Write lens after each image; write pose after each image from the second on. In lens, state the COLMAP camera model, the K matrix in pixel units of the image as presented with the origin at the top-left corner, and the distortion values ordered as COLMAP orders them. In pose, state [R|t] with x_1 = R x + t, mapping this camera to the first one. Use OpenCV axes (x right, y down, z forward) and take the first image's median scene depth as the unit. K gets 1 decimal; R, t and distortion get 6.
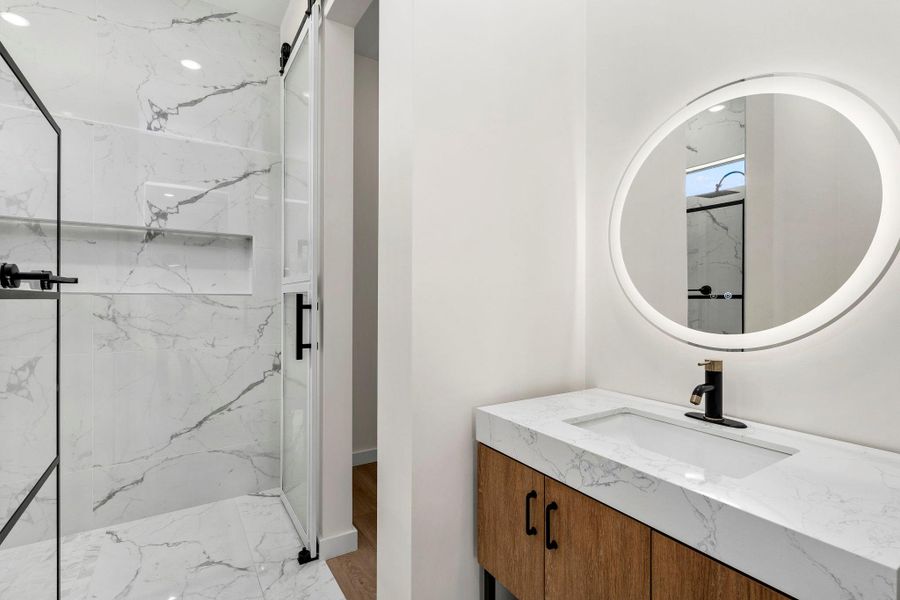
lens RADIAL K [[414.1, 0, 451.3], [0, 414.1, 295.6], [0, 0, 1]] dist [-0.003032, -0.000536]
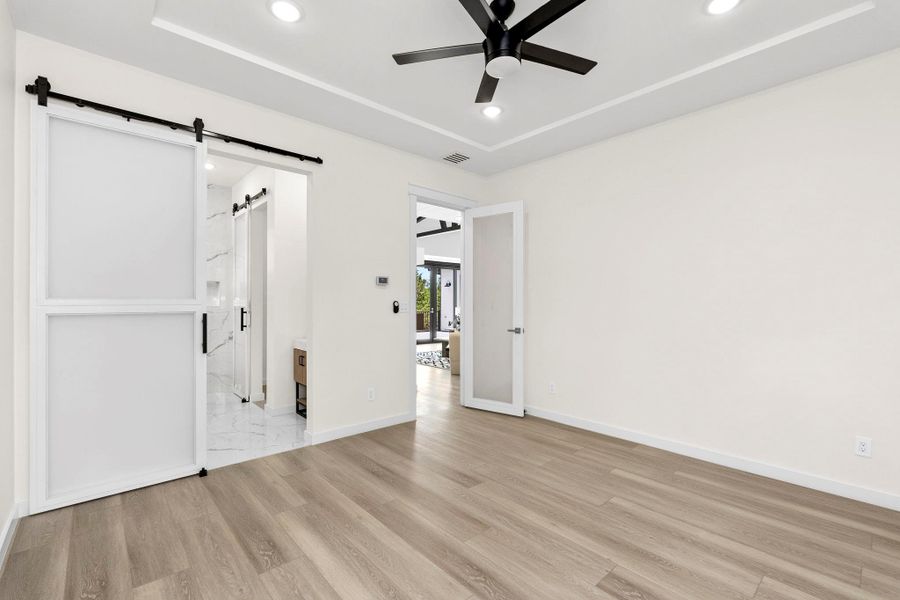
lens RADIAL K [[398.0, 0, 451.8], [0, 398.0, 296.6], [0, 0, 1]] dist [-0.000007, -0.000009]
pose [[0.988006, 0.000165, 0.154414, 0.621948], [0.000212, 0.999997, -0.002425, -0.072905], [-0.154414, 0.002429, 0.988003, -1.889315]]
